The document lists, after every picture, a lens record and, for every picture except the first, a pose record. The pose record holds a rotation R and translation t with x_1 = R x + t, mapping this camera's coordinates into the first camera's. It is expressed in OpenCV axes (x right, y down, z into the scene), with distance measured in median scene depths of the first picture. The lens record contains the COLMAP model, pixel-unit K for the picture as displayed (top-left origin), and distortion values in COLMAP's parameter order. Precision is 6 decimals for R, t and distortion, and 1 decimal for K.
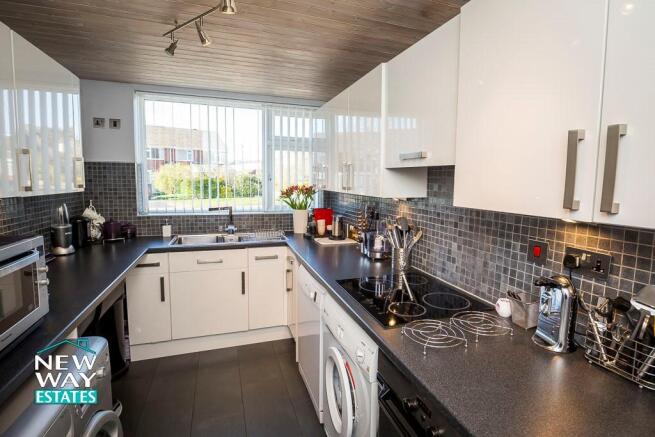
lens RADIAL K [[324.4, 0, 322.8], [0, 324.4, 218.5], [0, 0, 1]] dist [-0.026761, 0.001807]
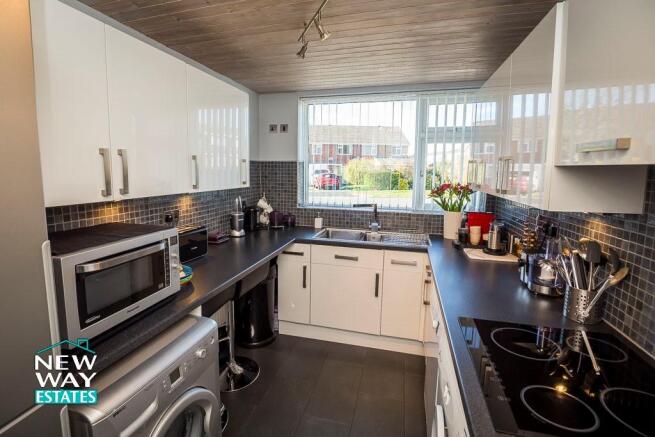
lens RADIAL K [[305.6, 0, 310.5], [0, 305.6, 210.7], [0, 0, 1]] dist [-0.025187, 0.003754]
pose [[0.821750, 0.065789, -0.566037, 0.114559], [-0.060594, 0.997770, 0.028000, -0.043789], [0.566617, 0.011289, 0.823904, 0.187424]]
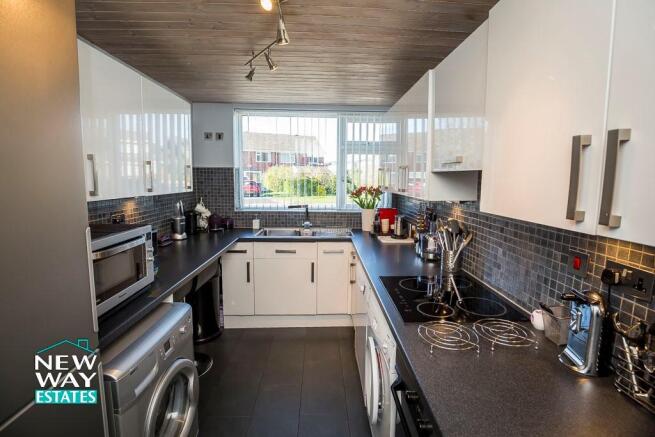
lens RADIAL K [[305.6, 0, 322.0], [0, 305.6, 217.2], [0, 0, 1]] dist [-0.025187, 0.003754]
pose [[0.955314, 0.031292, -0.293932, 0.124125], [-0.029402, 0.999509, 0.010849, -0.009770], [0.294127, -0.001722, 0.955765, -0.022484]]
